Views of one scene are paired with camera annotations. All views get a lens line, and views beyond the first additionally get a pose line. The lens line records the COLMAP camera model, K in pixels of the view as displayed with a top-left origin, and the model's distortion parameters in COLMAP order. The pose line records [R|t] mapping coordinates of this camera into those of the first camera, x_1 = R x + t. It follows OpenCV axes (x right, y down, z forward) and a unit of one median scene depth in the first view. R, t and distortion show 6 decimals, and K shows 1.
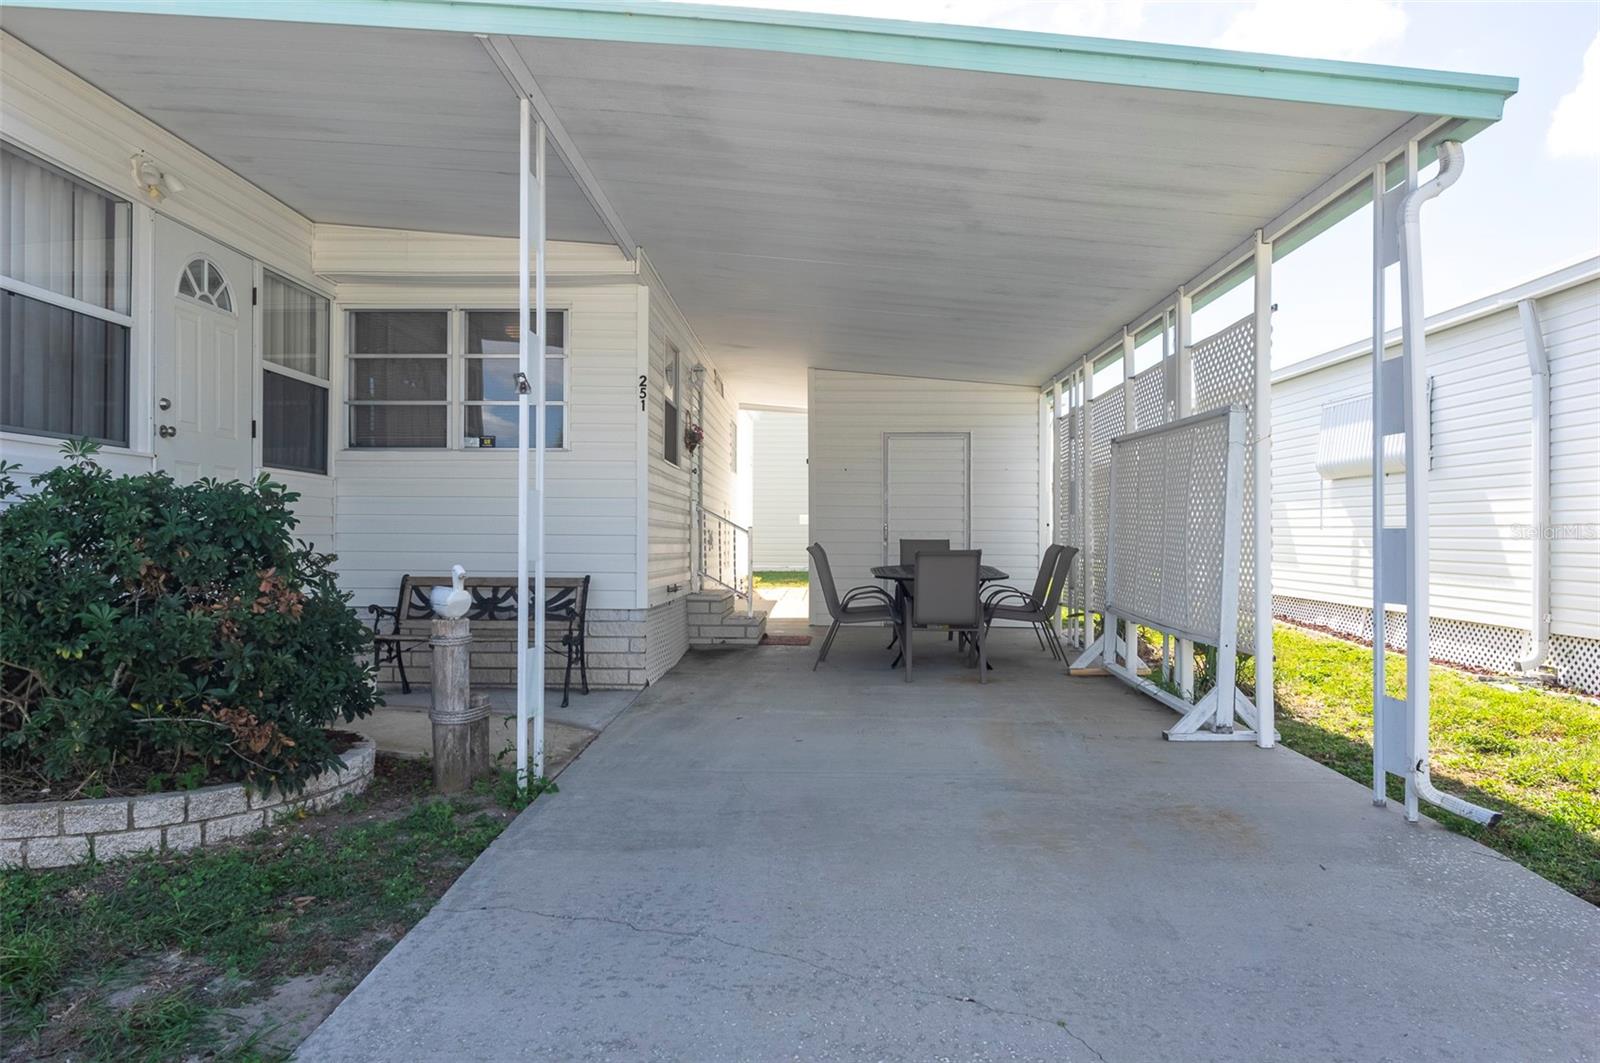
lens RADIAL K [[1014.3, 0, 794.6], [0, 1014.3, 535.8], [0, 0, 1]] dist [-0.009067, -0.001009]
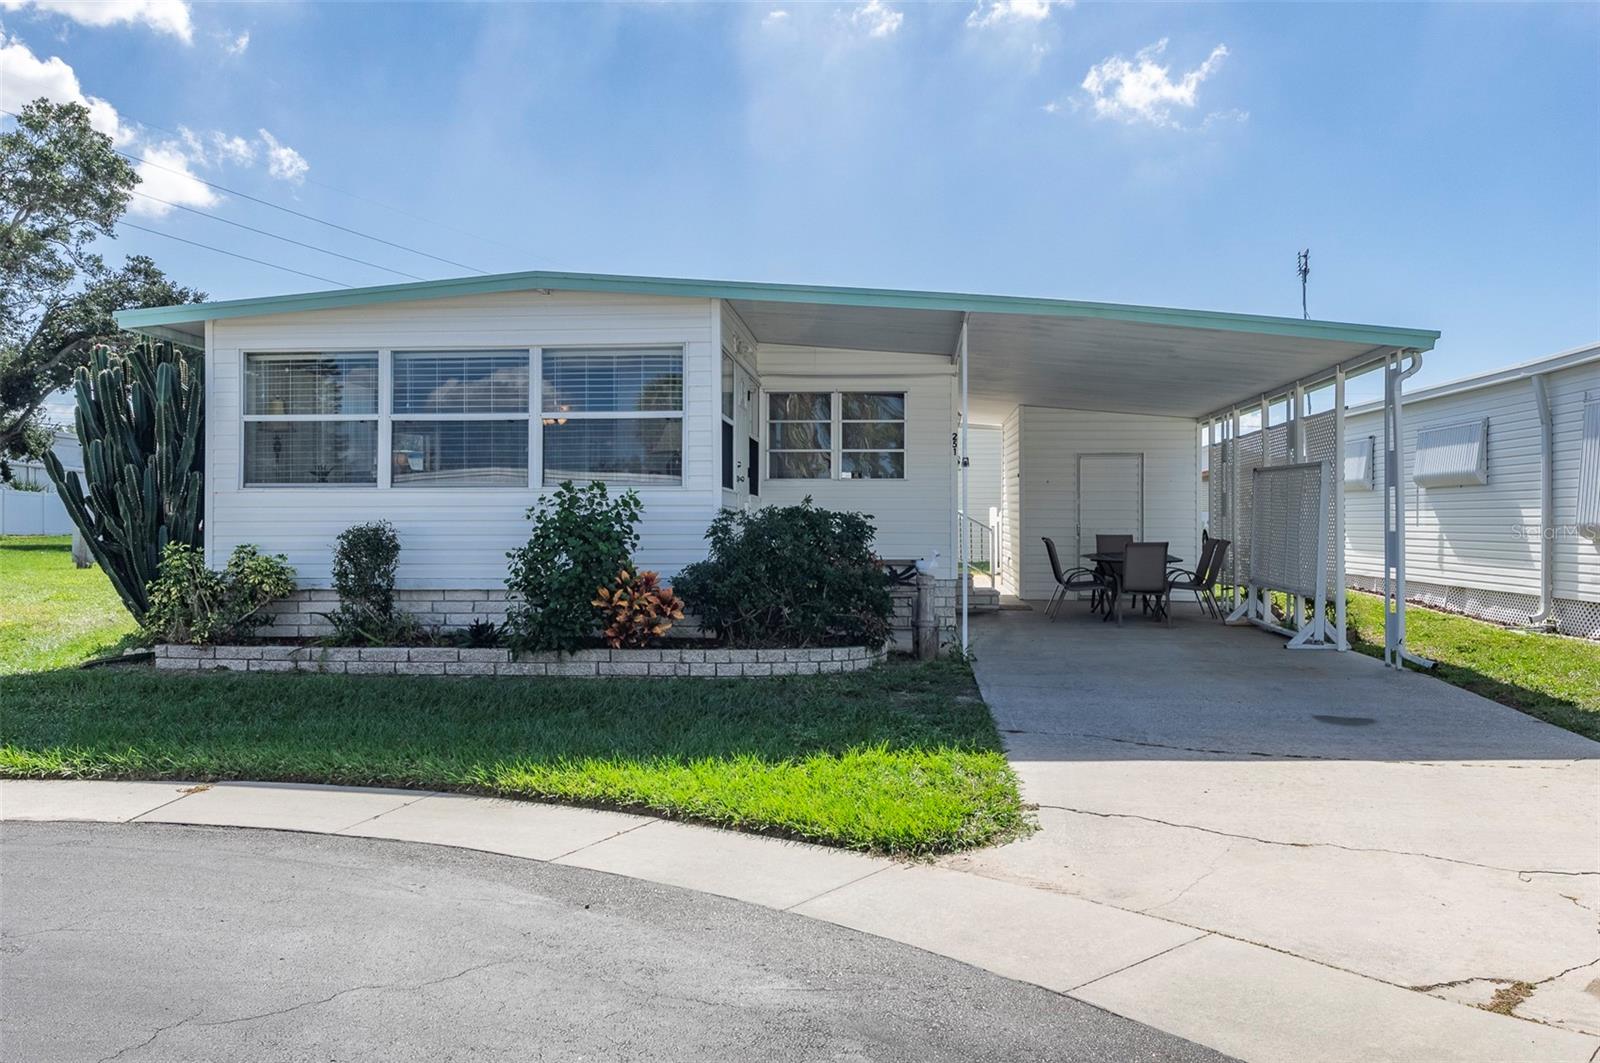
lens RADIAL K [[1205.9, 0, 798.3], [0, 1205.9, 537.5], [0, 0, 1]] dist [-0.023848, 0.012776]
pose [[0.998388, -0.001513, -0.056736, -0.286087], [0.002003, 0.999961, 0.008572, -0.010635], [0.056720, -0.008672, 0.998352, -0.898628]]
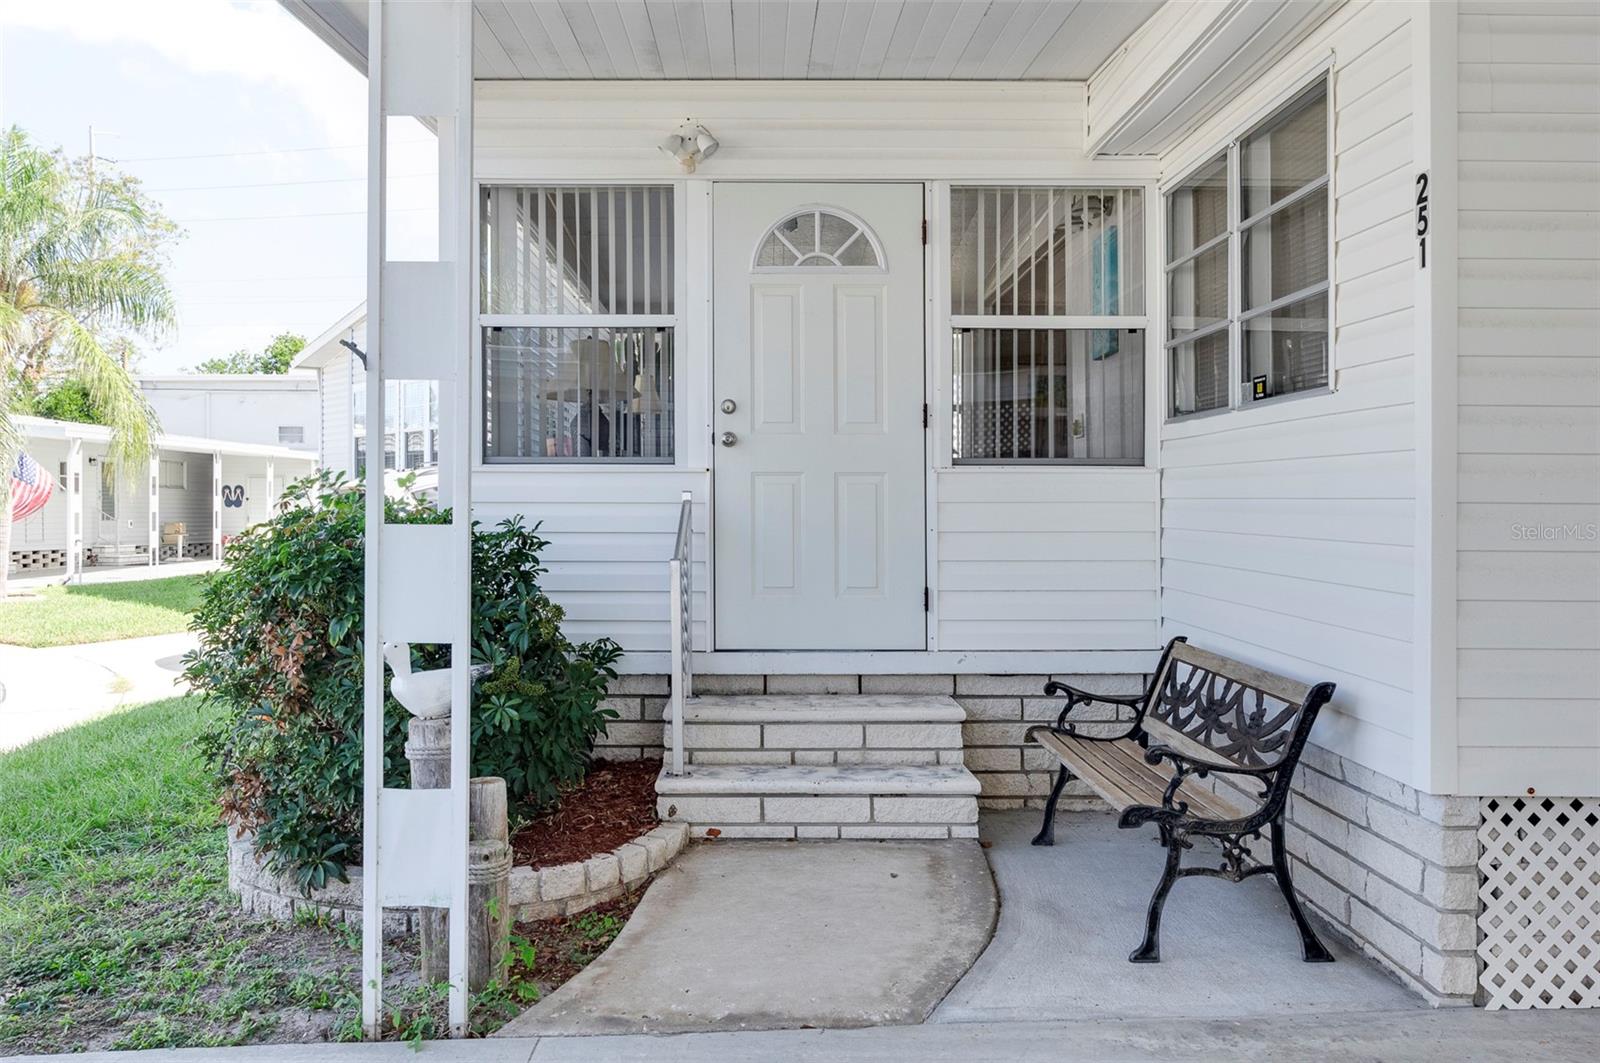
lens RADIAL K [[1237.7, 0, 769.7], [0, 1237.7, 494.7], [0, 0, 1]] dist [0.002364, -0.003221]
pose [[0.043795, -0.009517, -0.998995, 0.298997], [0.004293, 0.999947, -0.009337, -0.035387], [0.999031, -0.003880, 0.043833, 0.733372]]
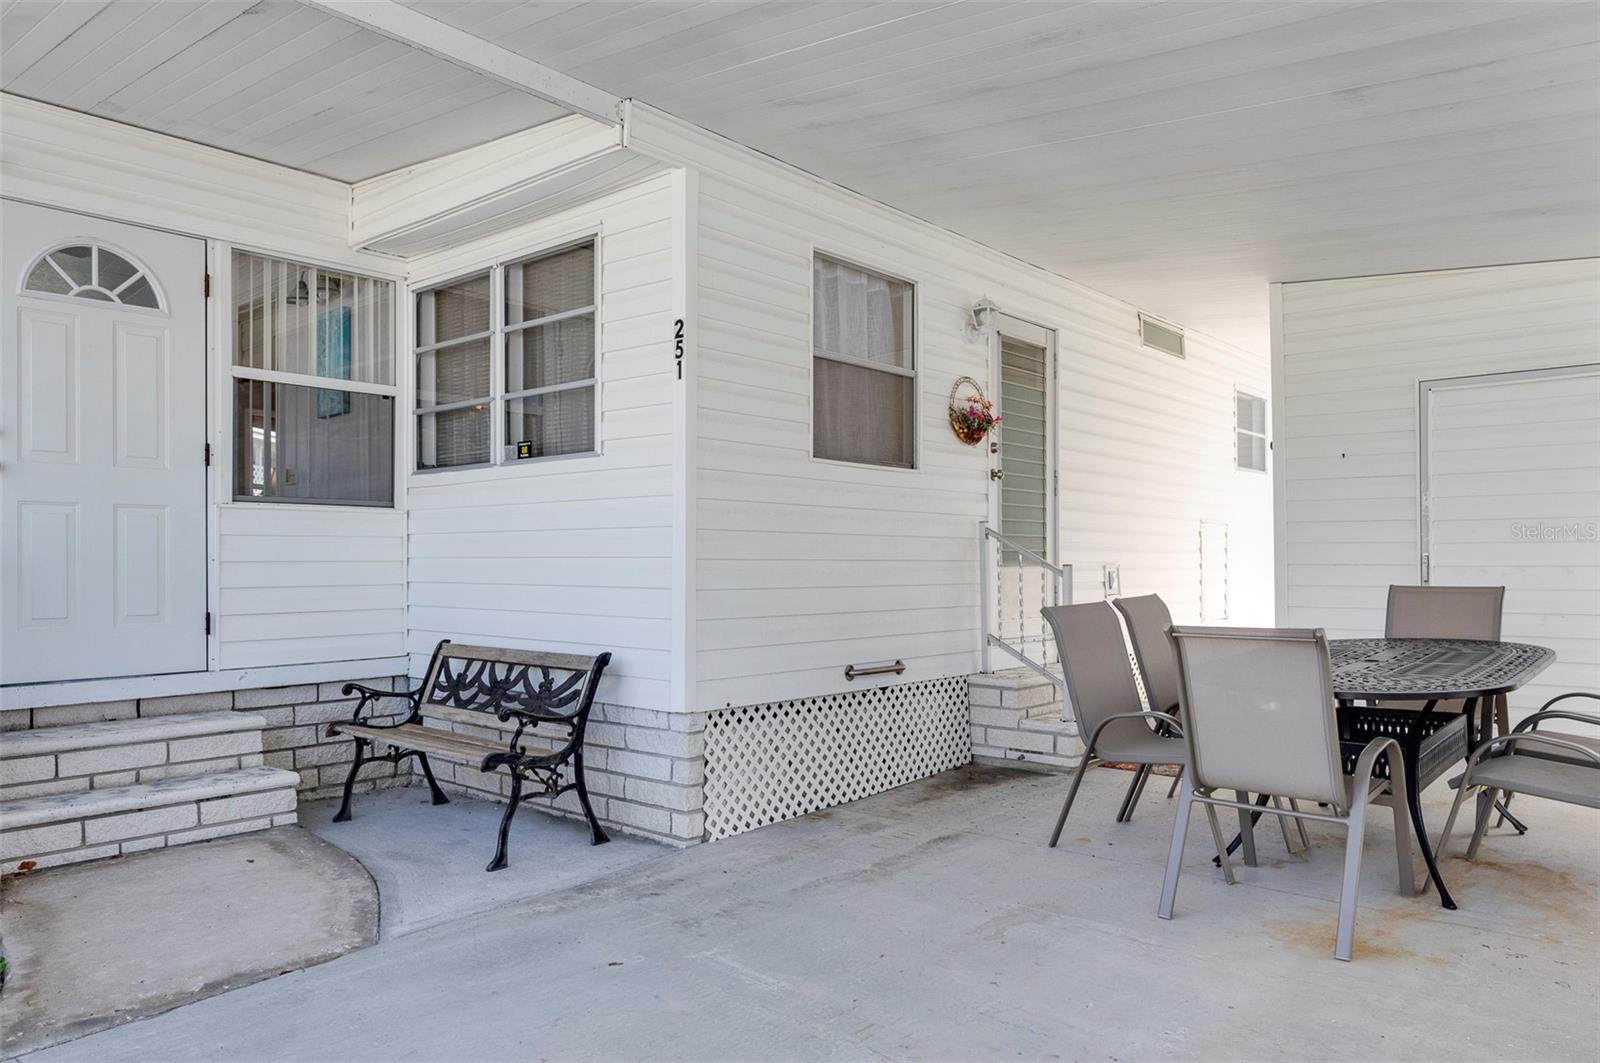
lens RADIAL K [[1098.6, 0, 776.6], [0, 1098.6, 558.4], [0, 0, 1]] dist [-0.003574, -0.002107]
pose [[0.772451, -0.007954, -0.635024, 0.301455], [0.008634, 0.999961, -0.002024, -0.016611], [0.635015, -0.003919, 0.772490, 0.536451]]
